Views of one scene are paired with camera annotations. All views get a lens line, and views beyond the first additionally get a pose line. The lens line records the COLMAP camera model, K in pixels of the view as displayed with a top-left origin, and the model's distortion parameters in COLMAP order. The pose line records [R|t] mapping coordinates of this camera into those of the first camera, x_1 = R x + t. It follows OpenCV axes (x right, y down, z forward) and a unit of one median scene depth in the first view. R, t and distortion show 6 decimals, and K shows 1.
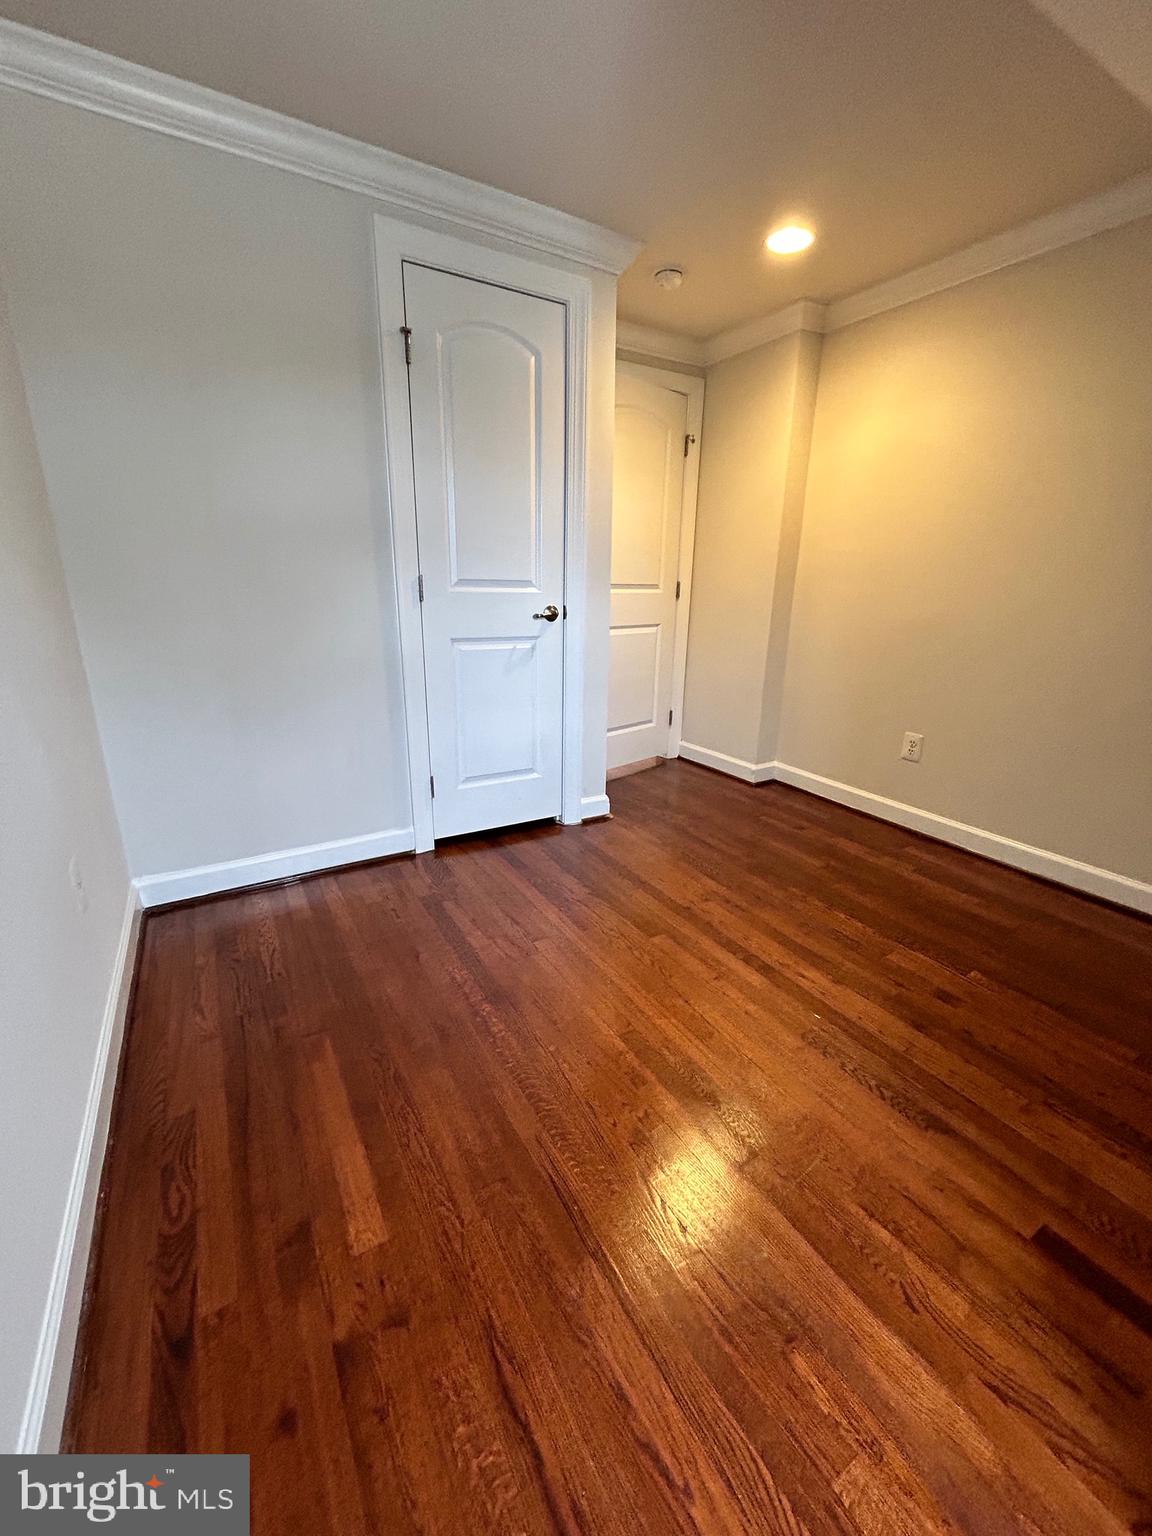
lens RADIAL K [[619.4, 0, 575.8], [0, 619.4, 770.8], [0, 0, 1]] dist [-0.000229, 0.000677]
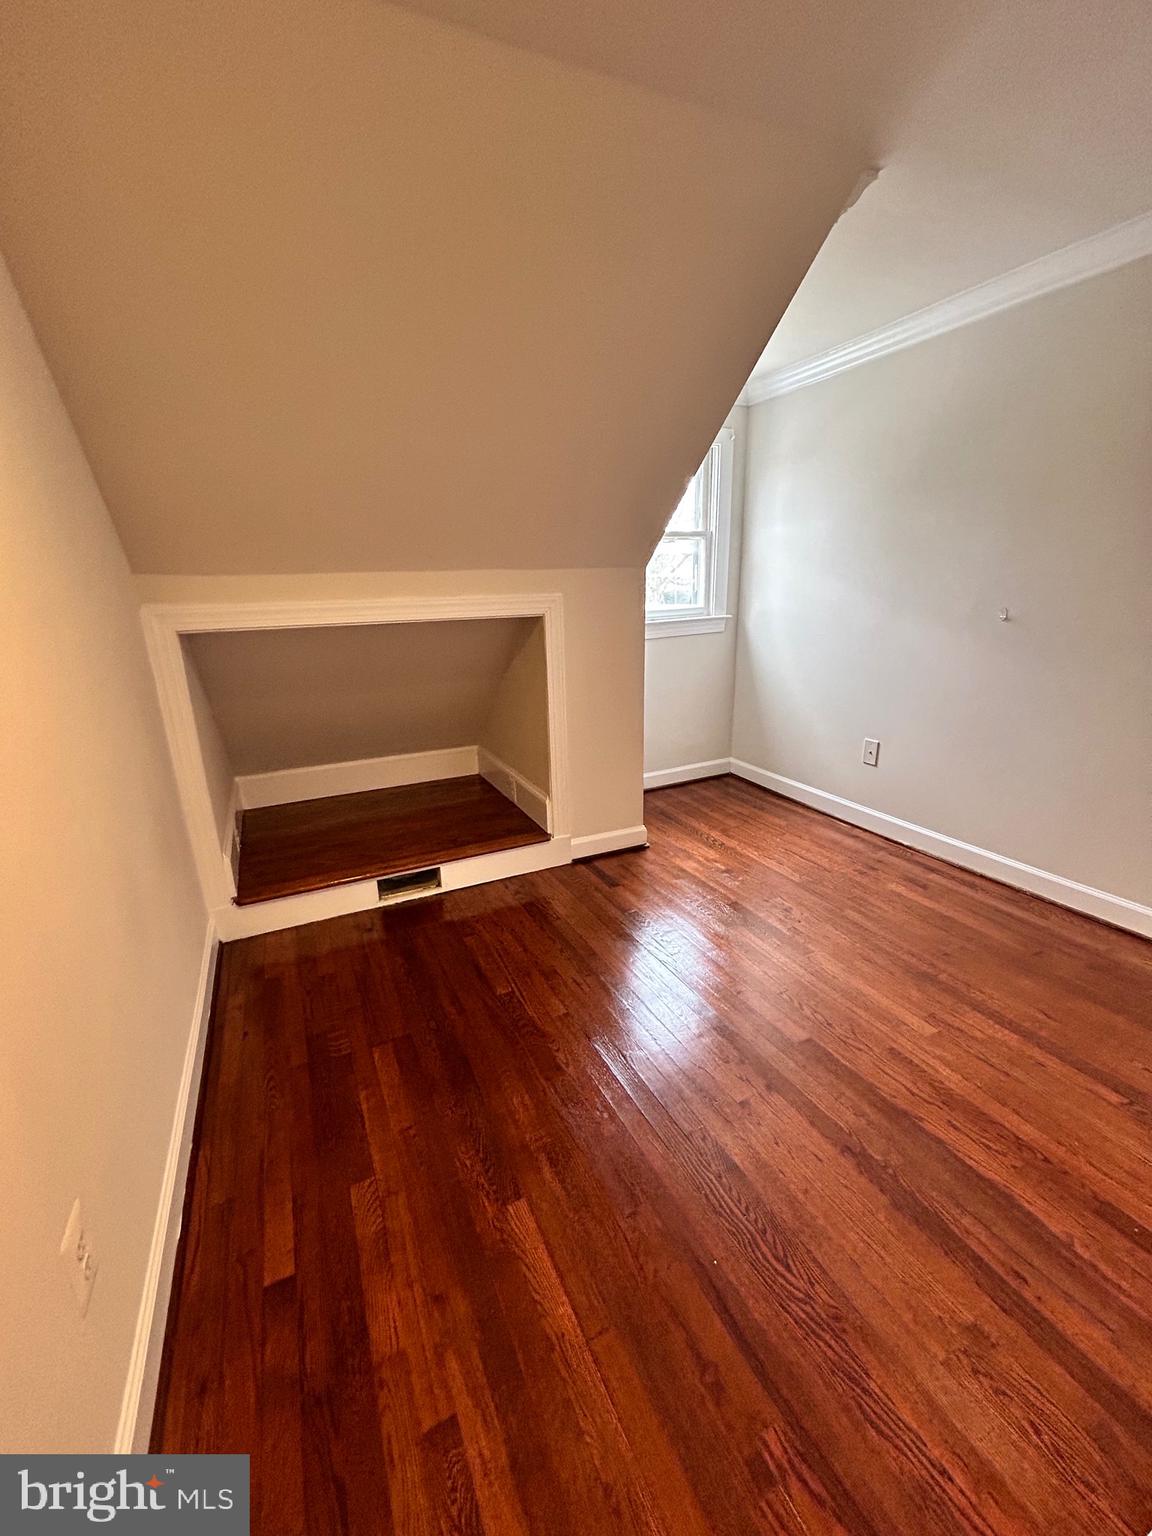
lens RADIAL K [[619.4, 0, 575.8], [0, 619.4, 770.8], [0, 0, 1]] dist [-0.000229, 0.000677]
pose [[-0.996066, -0.012919, 0.087670, 0.399585], [0.038100, 0.830777, 0.555300, -0.586045], [-0.080008, 0.556456, -0.827016, 1.610675]]
